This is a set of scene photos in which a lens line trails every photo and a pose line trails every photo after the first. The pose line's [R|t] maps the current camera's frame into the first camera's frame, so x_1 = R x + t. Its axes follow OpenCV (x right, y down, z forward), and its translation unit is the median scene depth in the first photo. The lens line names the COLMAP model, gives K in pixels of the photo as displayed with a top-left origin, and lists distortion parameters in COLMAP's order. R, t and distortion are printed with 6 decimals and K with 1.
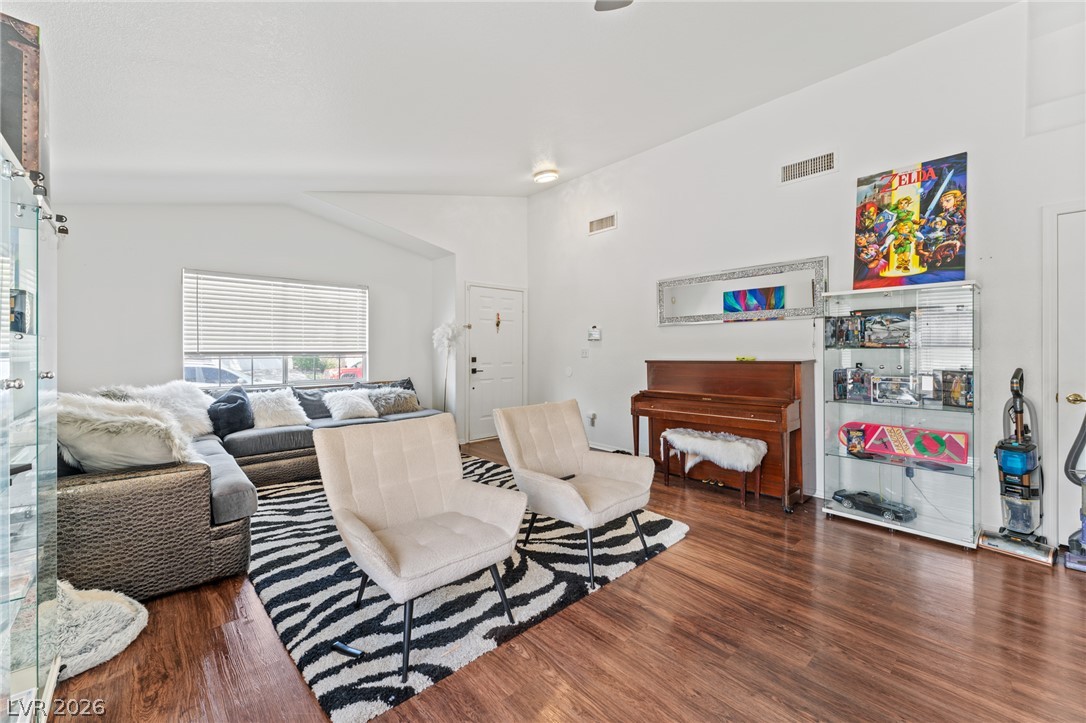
lens RADIAL K [[442.7, 0, 540.0], [0, 442.7, 347.6], [0, 0, 1]] dist [-0.000863, -0.000174]
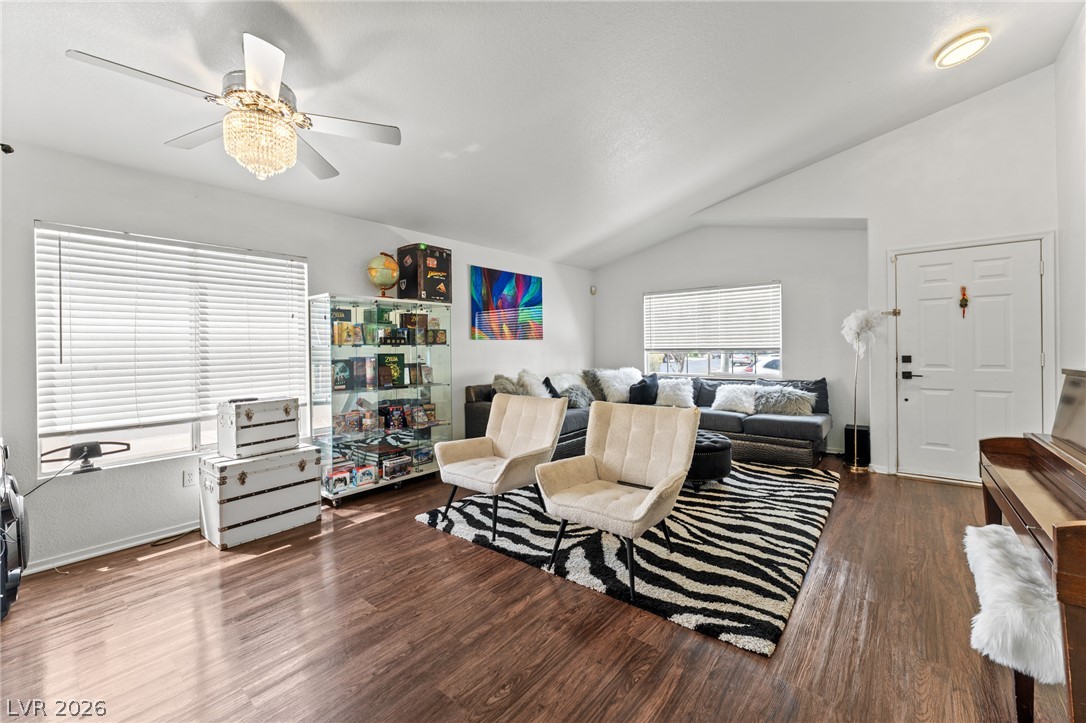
lens RADIAL K [[442.7, 0, 541.1], [0, 442.7, 345.7], [0, 0, 1]] dist [-0.000863, -0.000174]
pose [[0.139027, -0.006756, -0.990266, 1.092377], [0.016059, 0.999861, -0.004567, -0.000490], [0.990158, -0.015267, 0.139116, 0.764294]]
